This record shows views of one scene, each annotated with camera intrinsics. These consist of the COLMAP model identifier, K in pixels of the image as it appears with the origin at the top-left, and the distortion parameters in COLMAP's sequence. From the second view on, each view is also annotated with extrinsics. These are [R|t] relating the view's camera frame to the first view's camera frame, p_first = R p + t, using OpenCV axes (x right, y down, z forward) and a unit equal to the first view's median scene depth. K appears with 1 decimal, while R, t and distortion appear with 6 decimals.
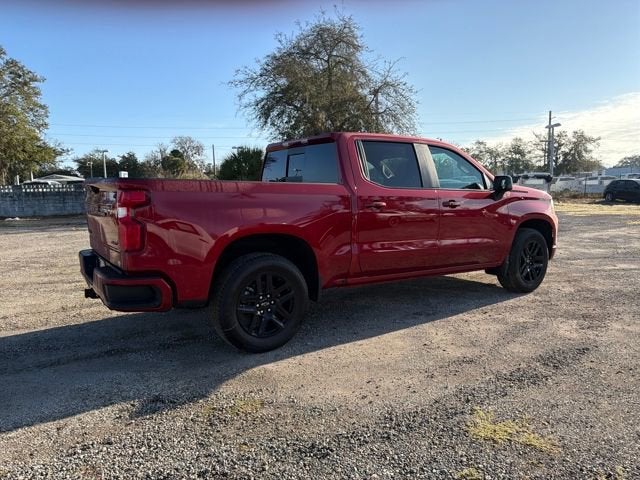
lens RADIAL K [[450.1, 0, 313.6], [0, 450.1, 248.2], [0, 0, 1]] dist [0.056017, -0.071788]
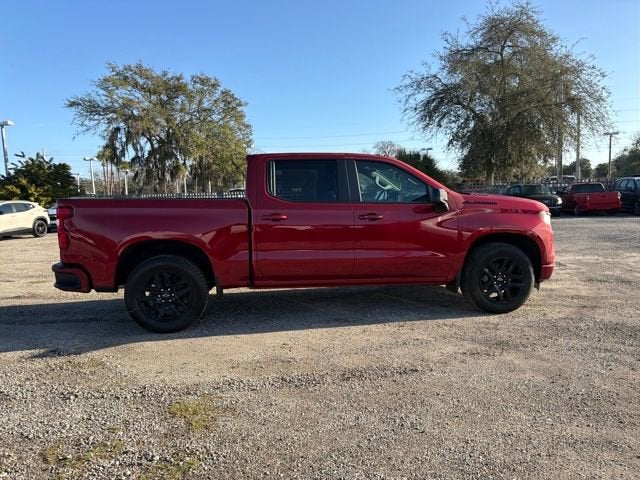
lens RADIAL K [[450.1, 0, 313.6], [0, 450.1, 248.2], [0, 0, 1]] dist [0.056017, -0.071788]
pose [[0.896527, 0.041887, -0.441004, 0.120058], [-0.042942, 0.999049, 0.007593, -0.005433], [0.440903, 0.012130, 0.897473, 0.004674]]
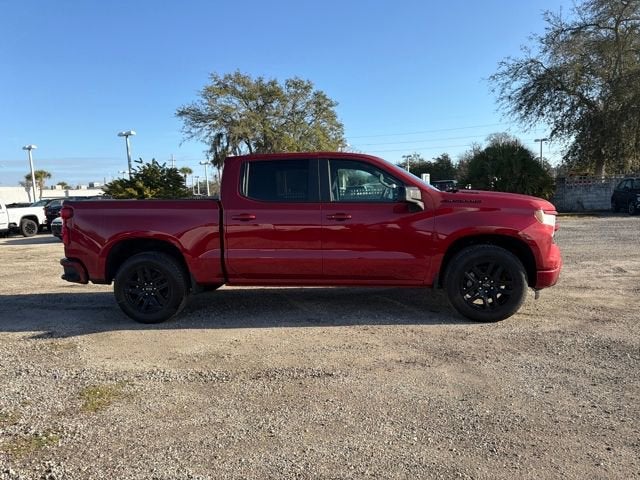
lens RADIAL K [[450.1, 0, 313.6], [0, 450.1, 248.2], [0, 0, 1]] dist [0.056017, -0.071788]
pose [[0.765475, 0.056818, -0.640953, 0.169743], [-0.054732, 0.998233, 0.023124, -0.008961], [0.641134, 0.017379, 0.767232, 0.036619]]
